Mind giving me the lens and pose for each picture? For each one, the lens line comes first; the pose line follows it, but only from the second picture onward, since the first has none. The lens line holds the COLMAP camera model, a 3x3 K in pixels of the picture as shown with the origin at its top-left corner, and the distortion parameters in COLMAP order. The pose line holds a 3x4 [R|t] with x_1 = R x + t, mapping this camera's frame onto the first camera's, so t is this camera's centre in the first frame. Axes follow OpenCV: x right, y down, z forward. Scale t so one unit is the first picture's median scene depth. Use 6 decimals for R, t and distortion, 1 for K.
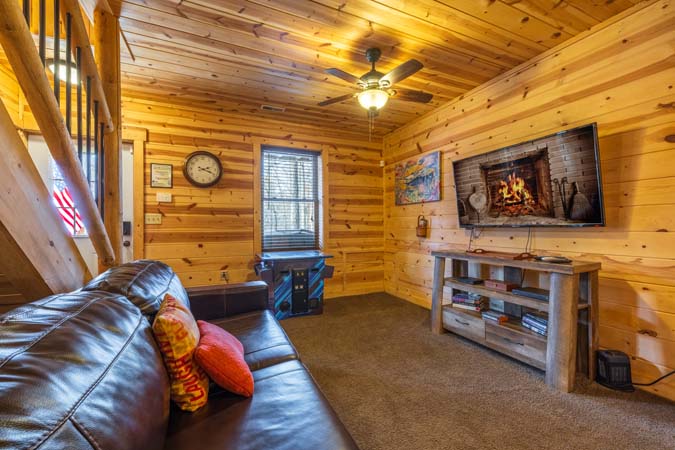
lens RADIAL K [[282.2, 0, 337.9], [0, 282.2, 225.2], [0, 0, 1]] dist [-0.001591, 0.000485]
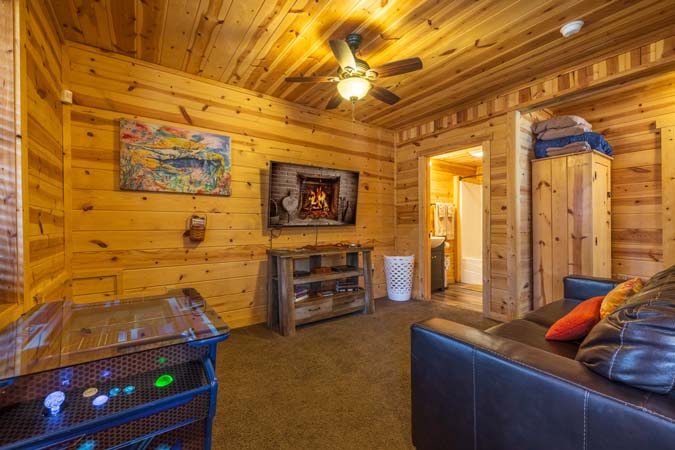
lens RADIAL K [[282.2, 0, 337.0], [0, 282.2, 224.8], [0, 0, 1]] dist [-0.001591, 0.000485]
pose [[-0.197284, -0.000217, 0.980346, -0.694258], [-0.001076, 0.999999, 0.000005, -0.002328], [-0.980346, -0.001054, -0.197284, 1.112876]]
